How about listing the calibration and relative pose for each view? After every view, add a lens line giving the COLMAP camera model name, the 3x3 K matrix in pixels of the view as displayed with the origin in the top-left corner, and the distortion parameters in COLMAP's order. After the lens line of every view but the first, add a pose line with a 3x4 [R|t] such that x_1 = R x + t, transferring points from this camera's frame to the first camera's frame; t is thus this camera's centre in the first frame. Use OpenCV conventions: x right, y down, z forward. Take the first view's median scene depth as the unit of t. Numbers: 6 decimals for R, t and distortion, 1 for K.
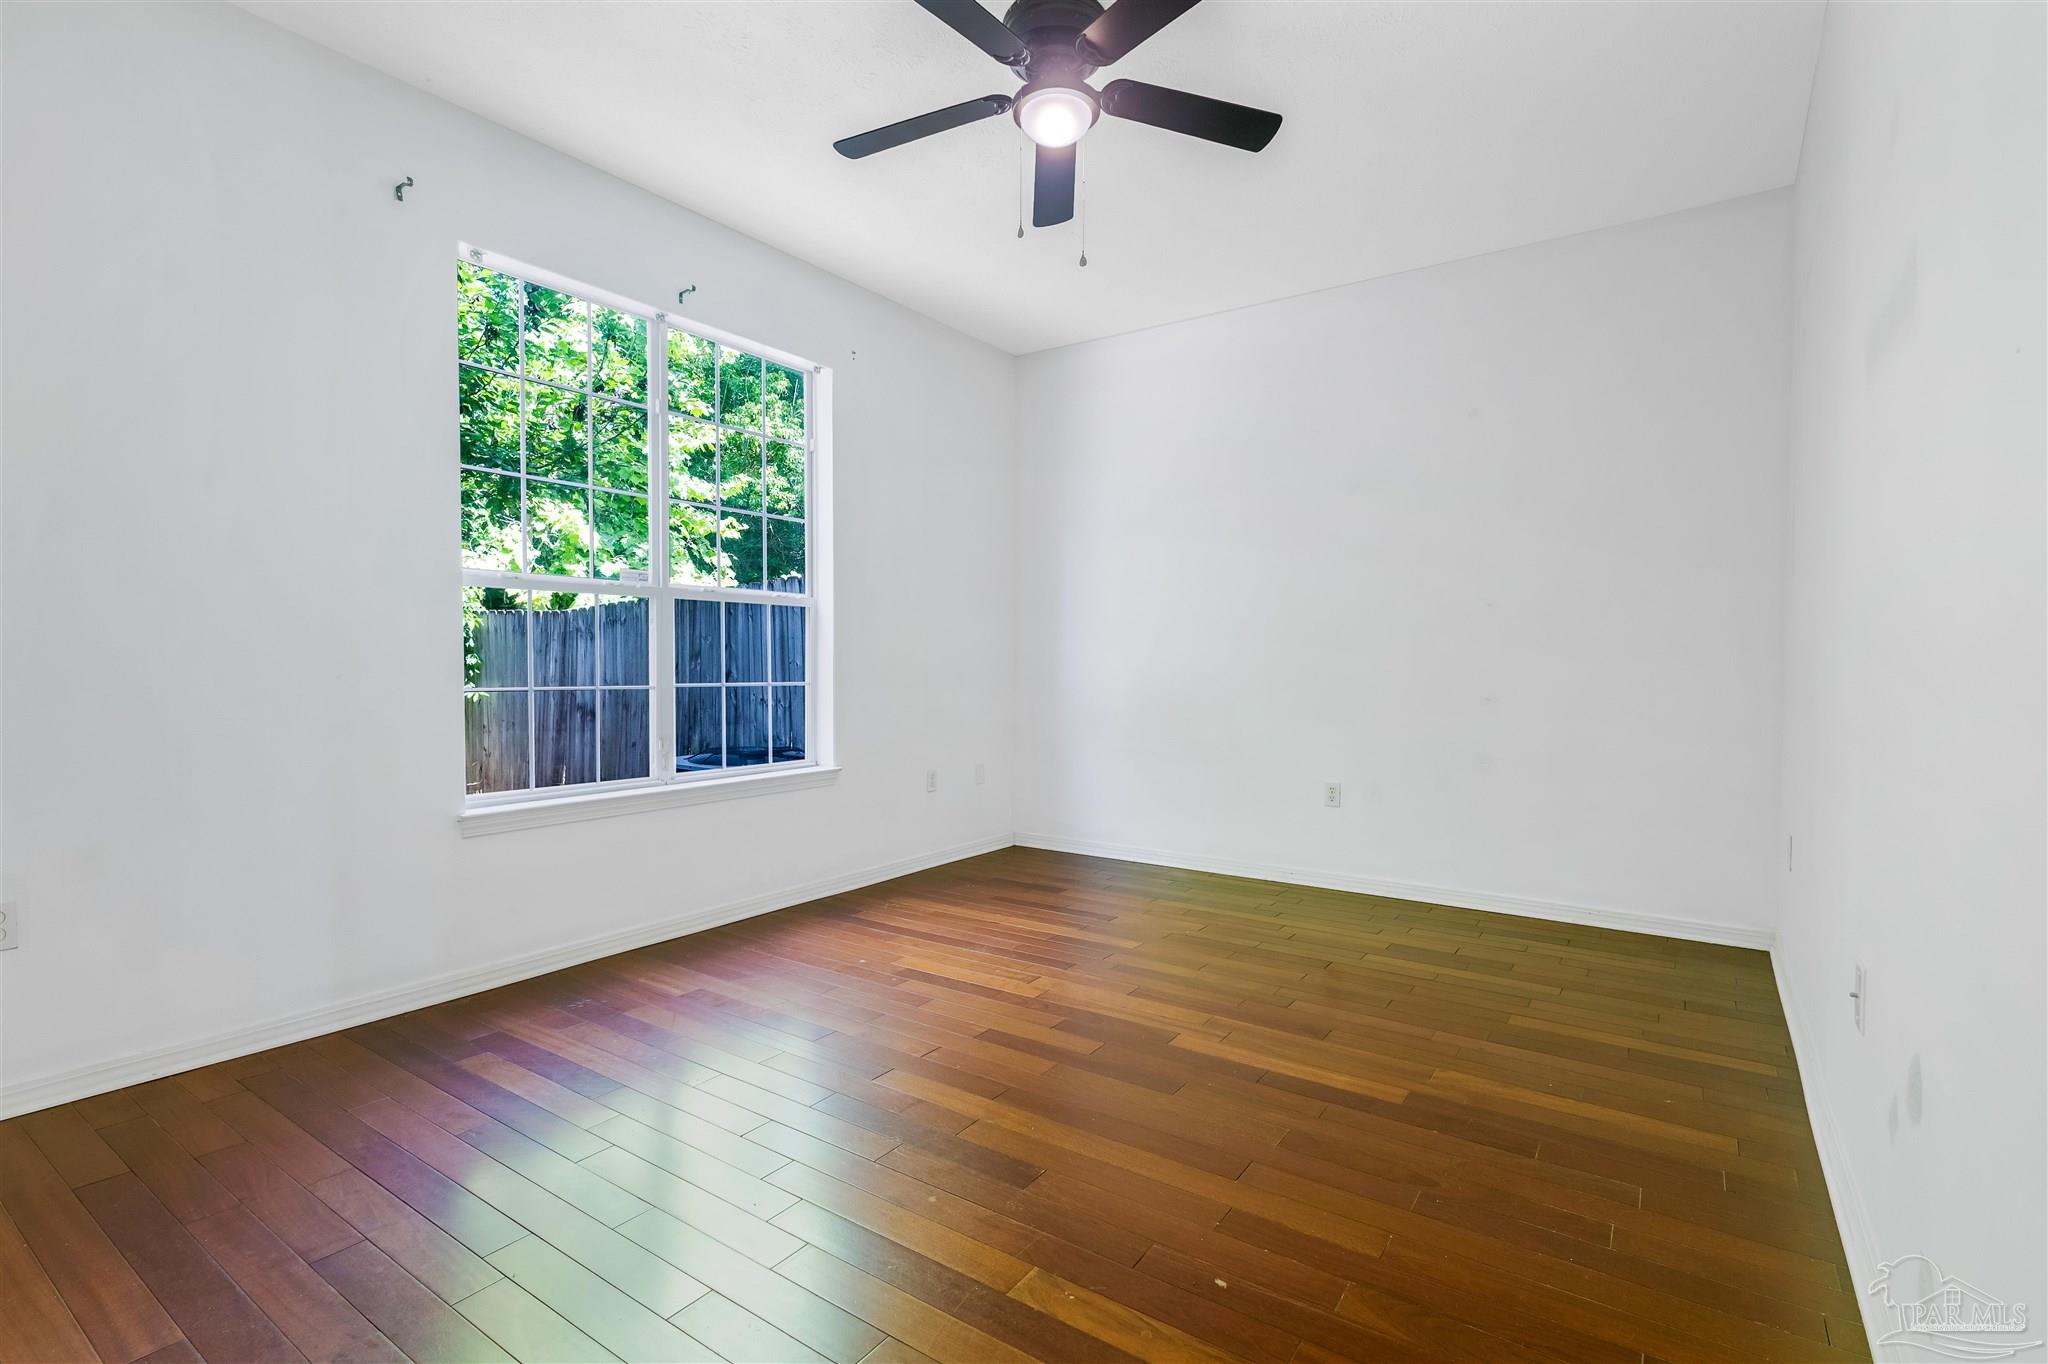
lens RADIAL K [[957.8, 0, 1019.3], [0, 957.8, 667.6], [0, 0, 1]] dist [0.005906, -0.000328]
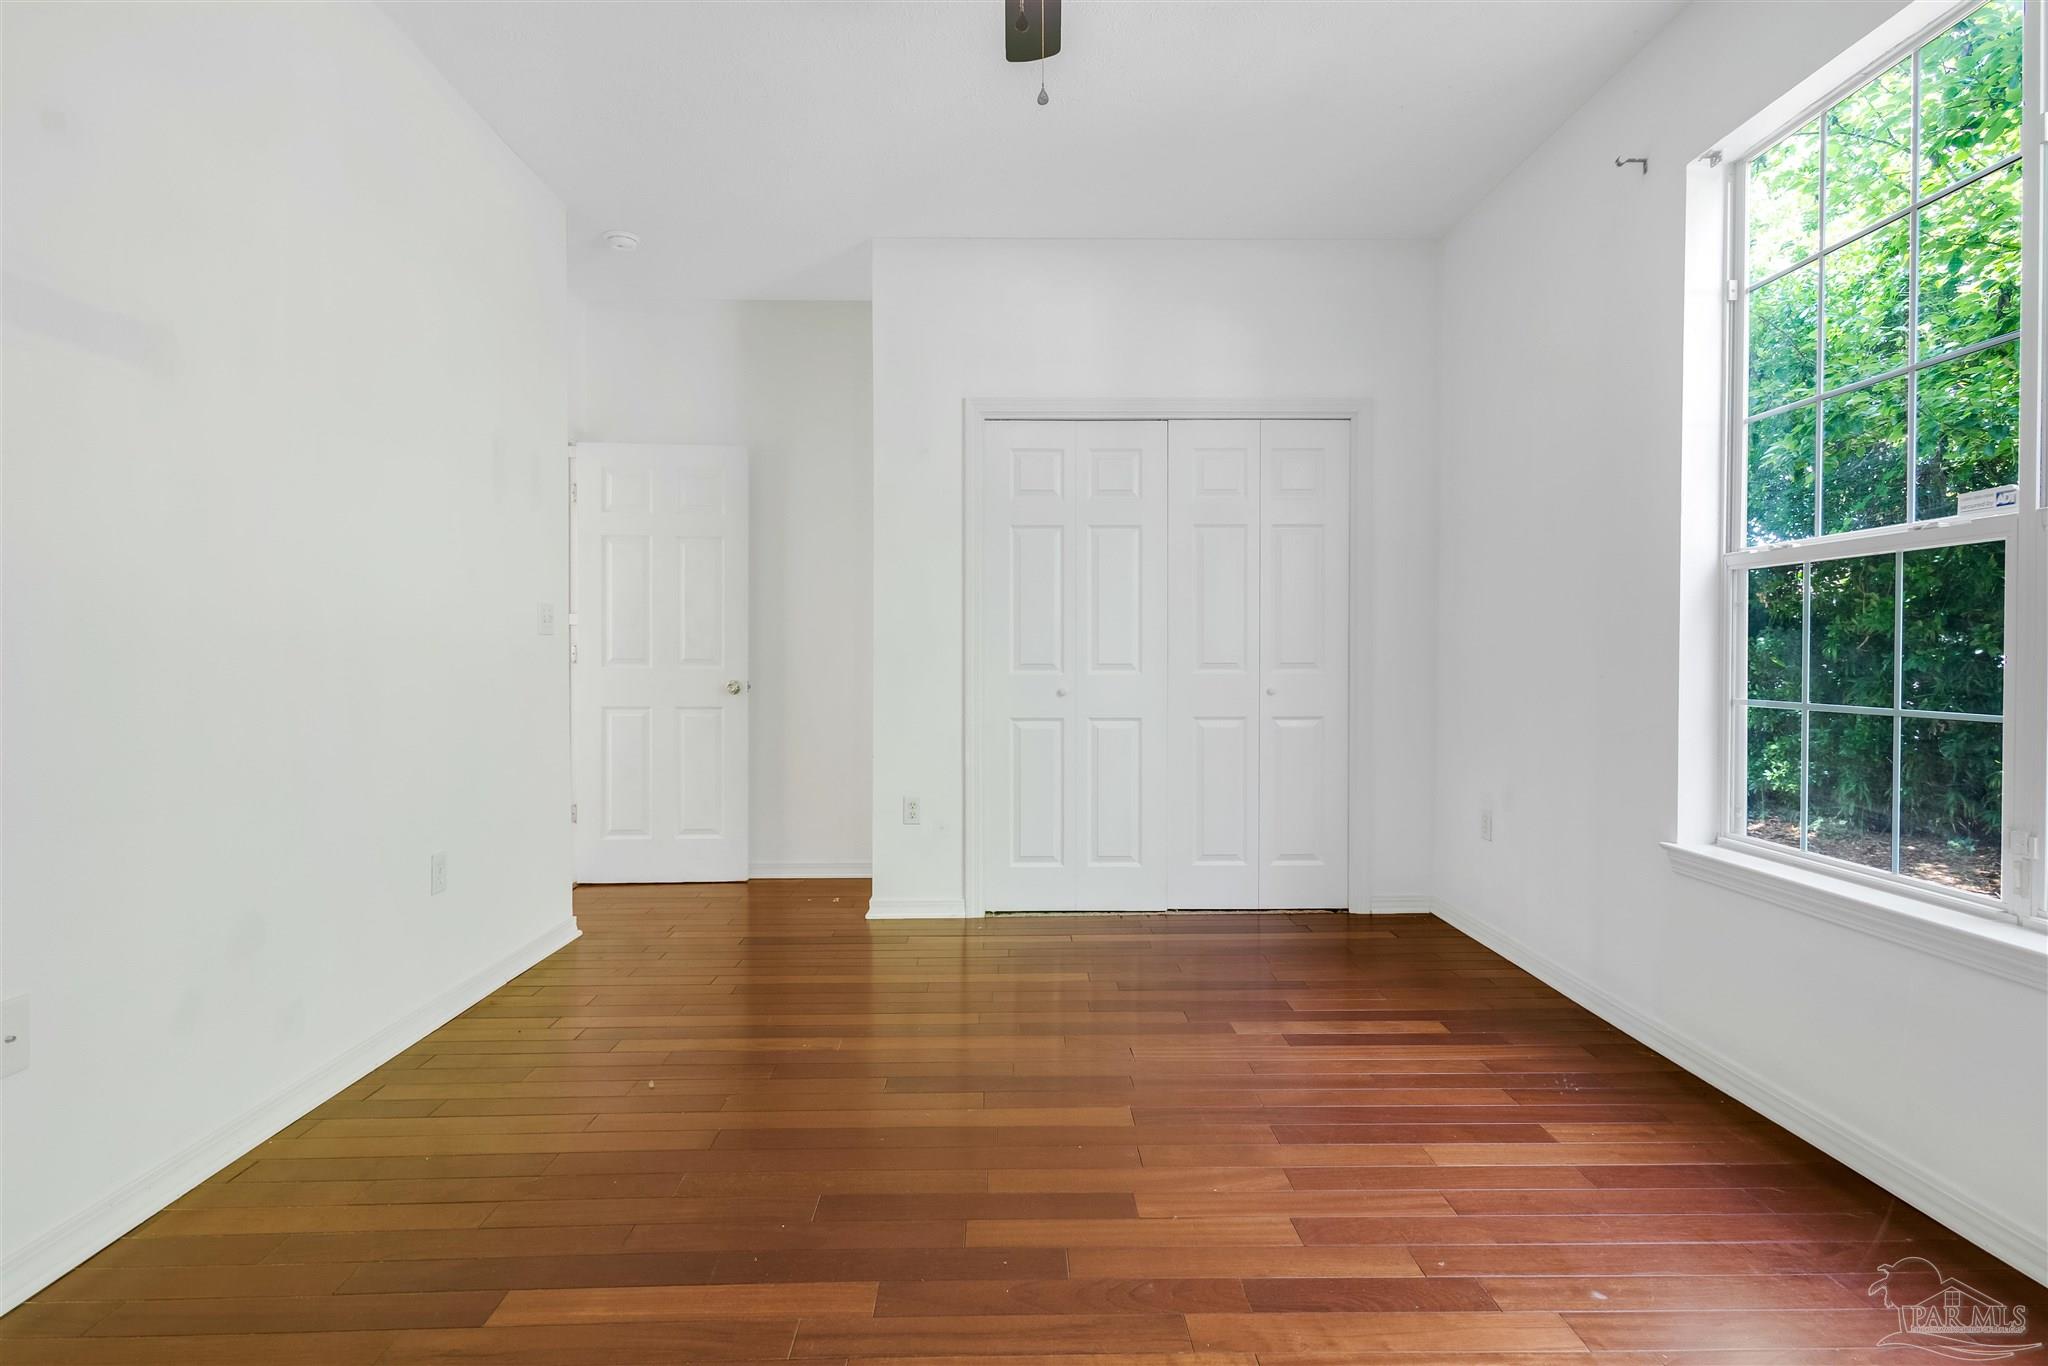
lens RADIAL K [[957.8, 0, 1019.3], [0, 957.8, 668.6], [0, 0, 1]] dist [0.005906, -0.000328]
pose [[-0.808799, 0.003781, -0.588073, 0.422754], [-0.004551, 0.999909, 0.012689, -0.010085], [0.588067, 0.012939, -0.808709, 1.479823]]
